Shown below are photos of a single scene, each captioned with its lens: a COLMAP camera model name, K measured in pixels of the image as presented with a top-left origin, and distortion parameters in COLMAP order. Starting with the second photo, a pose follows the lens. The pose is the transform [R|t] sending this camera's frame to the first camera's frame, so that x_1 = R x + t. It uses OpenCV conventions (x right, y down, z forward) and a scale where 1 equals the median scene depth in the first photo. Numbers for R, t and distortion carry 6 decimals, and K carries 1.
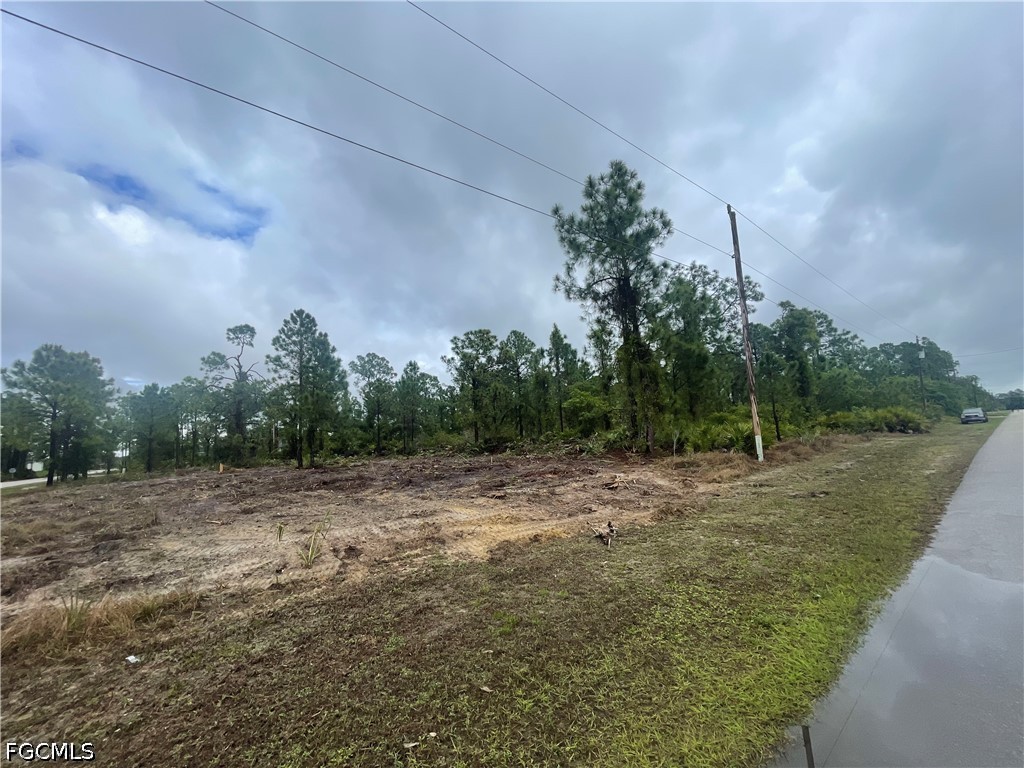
lens RADIAL K [[410.3, 0, 509.8], [0, 410.3, 387.3], [0, 0, 1]] dist [-0.001068, -0.001093]
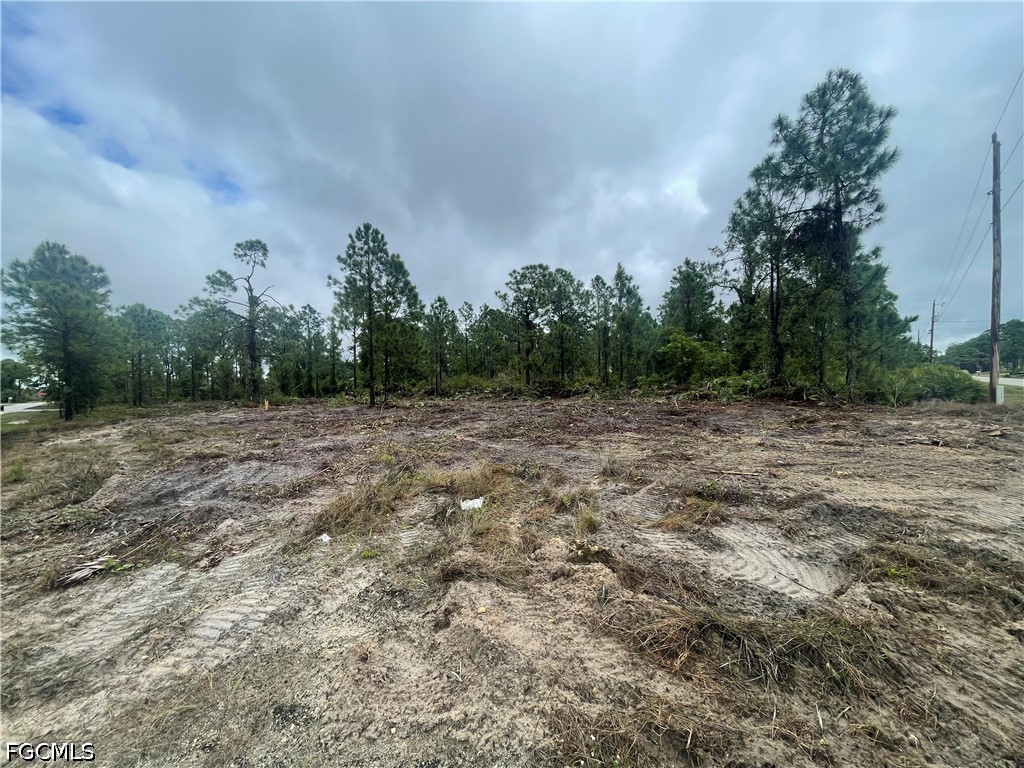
lens RADIAL K [[410.3, 0, 506.0], [0, 410.3, 386.7], [0, 0, 1]] dist [-0.001068, -0.001093]
pose [[0.991549, 0.032109, 0.125695, -0.465762], [-0.047789, 0.991156, 0.123798, 0.040124], [-0.120608, -0.128758, 0.984314, 0.117311]]
